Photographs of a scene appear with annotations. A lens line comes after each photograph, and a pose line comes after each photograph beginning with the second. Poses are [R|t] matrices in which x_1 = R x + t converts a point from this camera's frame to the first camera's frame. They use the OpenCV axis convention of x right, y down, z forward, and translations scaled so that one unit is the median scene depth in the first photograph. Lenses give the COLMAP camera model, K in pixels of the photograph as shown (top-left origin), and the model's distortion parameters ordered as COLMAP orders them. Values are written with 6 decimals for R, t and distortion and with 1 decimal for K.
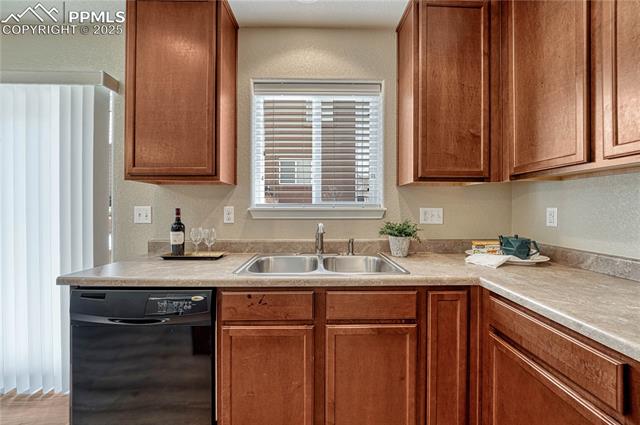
lens RADIAL K [[259.3, 0, 321.7], [0, 259.3, 213.3], [0, 0, 1]] dist [-0.010107, 0.000114]
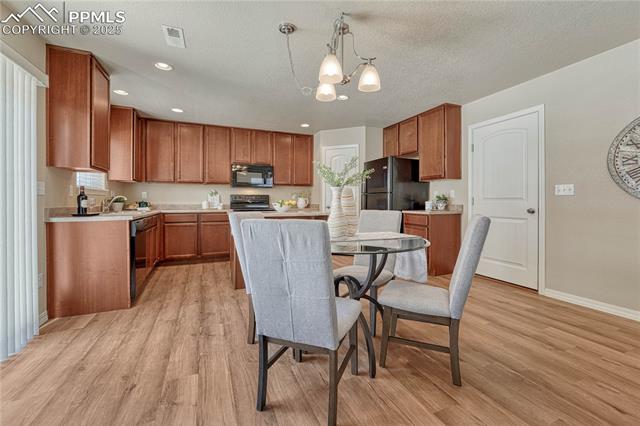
lens RADIAL K [[270.8, 0, 323.3], [0, 270.8, 202.2], [0, 0, 1]] dist [-0.000950, -0.000041]
pose [[-0.383458, -0.007774, 0.923526, -2.884266], [0.014395, 0.999793, 0.014393, 0.085703], [-0.923446, 0.018814, -0.383266, 0.274631]]
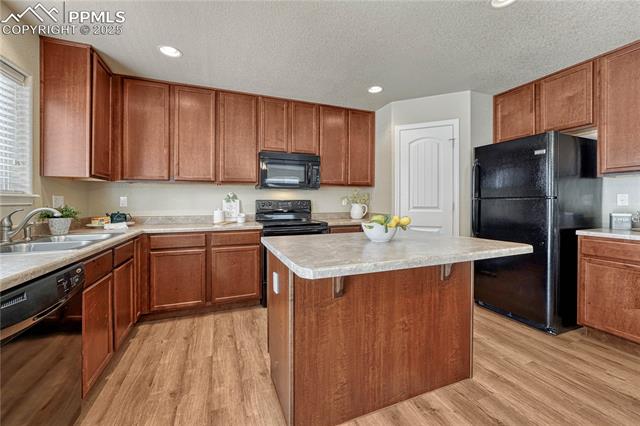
lens RADIAL K [[261.3, 0, 321.7], [0, 261.3, 202.1], [0, 0, 1]] dist [-0.002476, -0.000057]
pose [[-0.354344, -0.000490, 0.935115, -1.448113], [0.017425, 0.999823, 0.007127, 0.030827], [-0.934953, 0.018820, -0.354273, 0.306469]]
